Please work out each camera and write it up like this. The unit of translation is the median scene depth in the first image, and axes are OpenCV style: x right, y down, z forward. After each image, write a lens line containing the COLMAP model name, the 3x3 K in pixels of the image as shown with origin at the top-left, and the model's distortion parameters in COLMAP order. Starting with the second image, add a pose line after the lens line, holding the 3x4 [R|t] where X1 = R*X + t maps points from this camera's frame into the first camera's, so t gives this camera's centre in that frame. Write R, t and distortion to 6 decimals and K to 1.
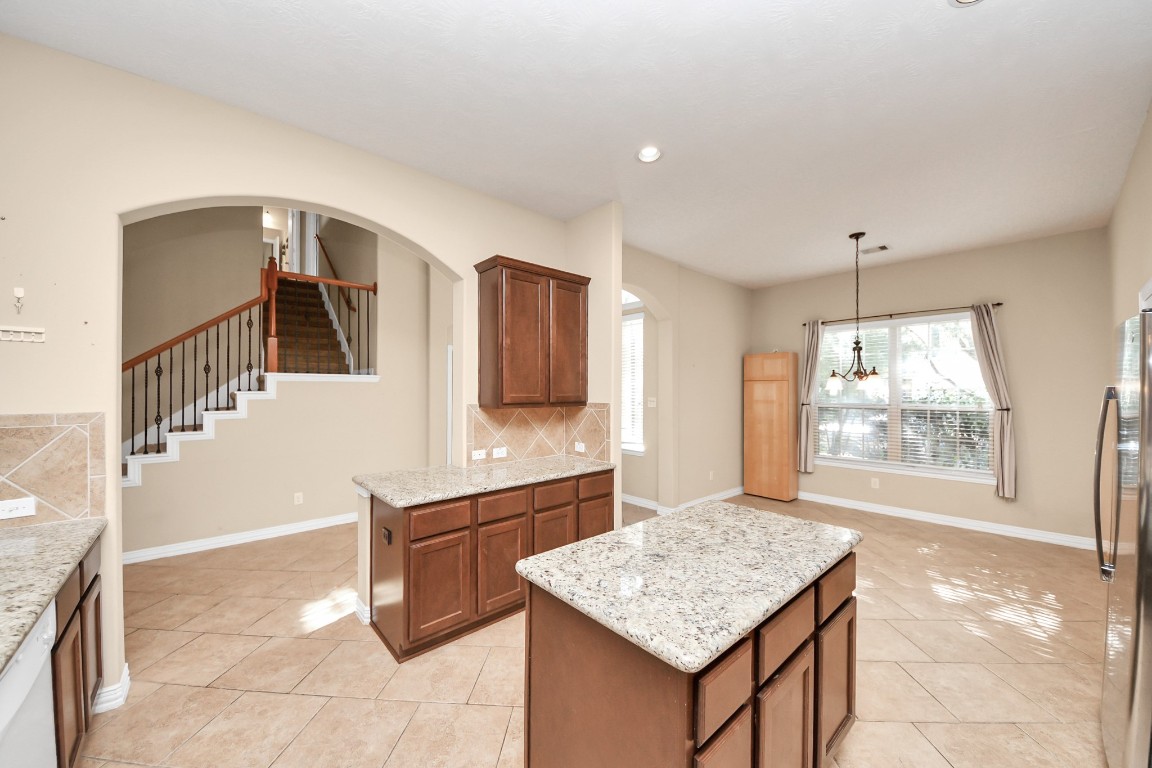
lens RADIAL K [[421.7, 0, 569.1], [0, 421.7, 389.1], [0, 0, 1]] dist [0.013139, -0.012019]
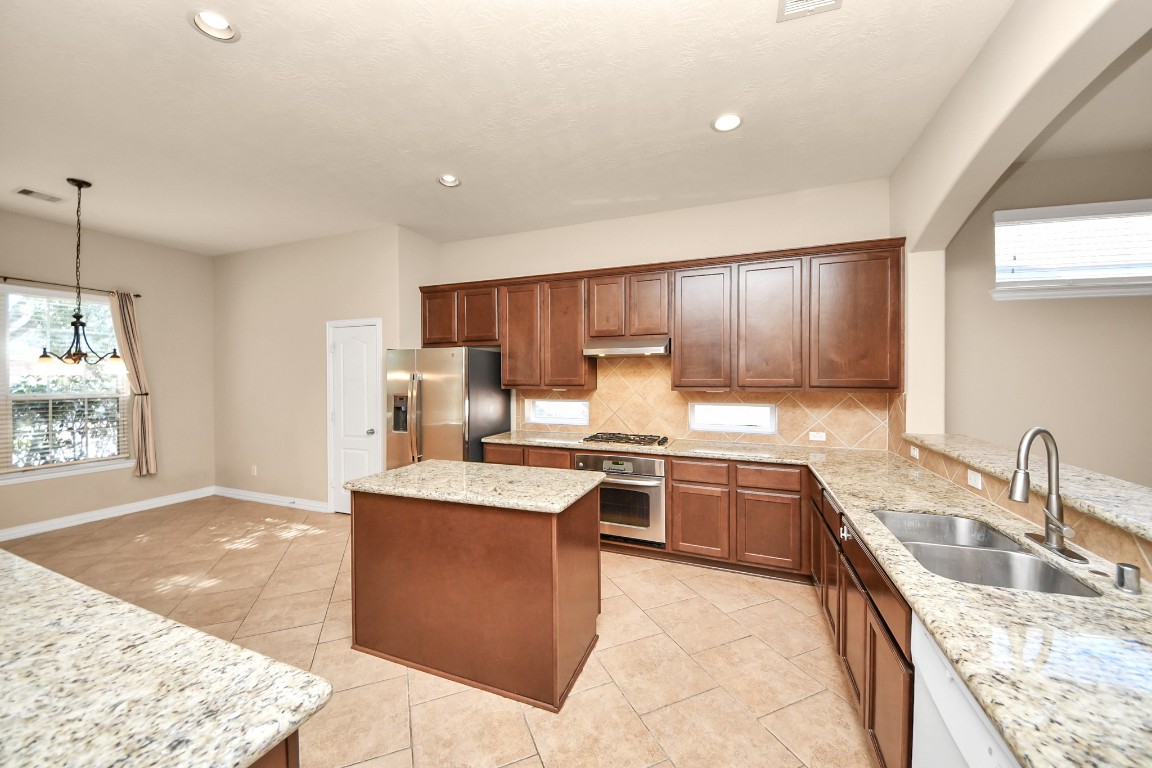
lens RADIAL K [[413.1, 0, 576.6], [0, 413.1, 379.7], [0, 0, 1]] dist [0.001488, -0.005151]
pose [[-0.466903, -0.005476, 0.884291, -0.383625], [-0.000851, 0.999983, 0.005743, 0.003844], [-0.884308, 0.001929, -0.466900, 0.465735]]
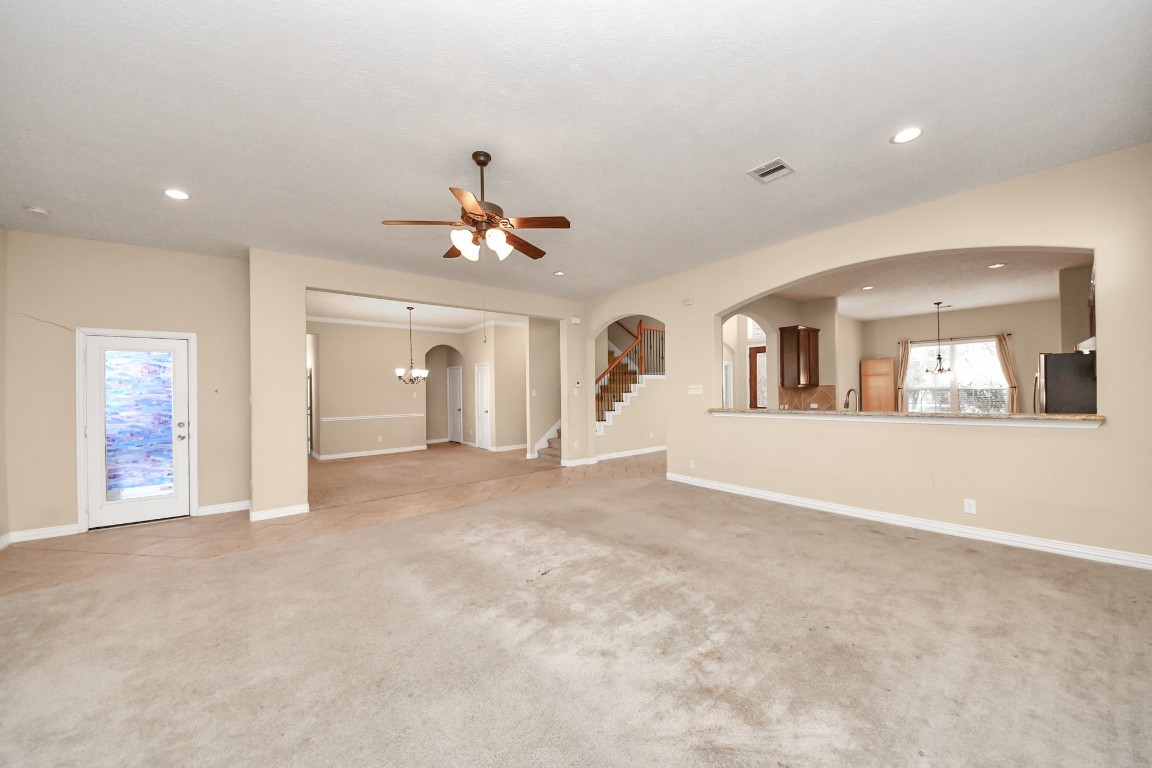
lens RADIAL K [[421.7, 0, 569.1], [0, 421.7, 389.1], [0, 0, 1]] dist [0.013139, -0.012019]
pose [[0.999426, -0.013812, -0.030921, -0.921360], [0.013663, 0.999894, -0.005011, 0.035104], [0.030987, 0.004585, 0.999509, -0.966970]]
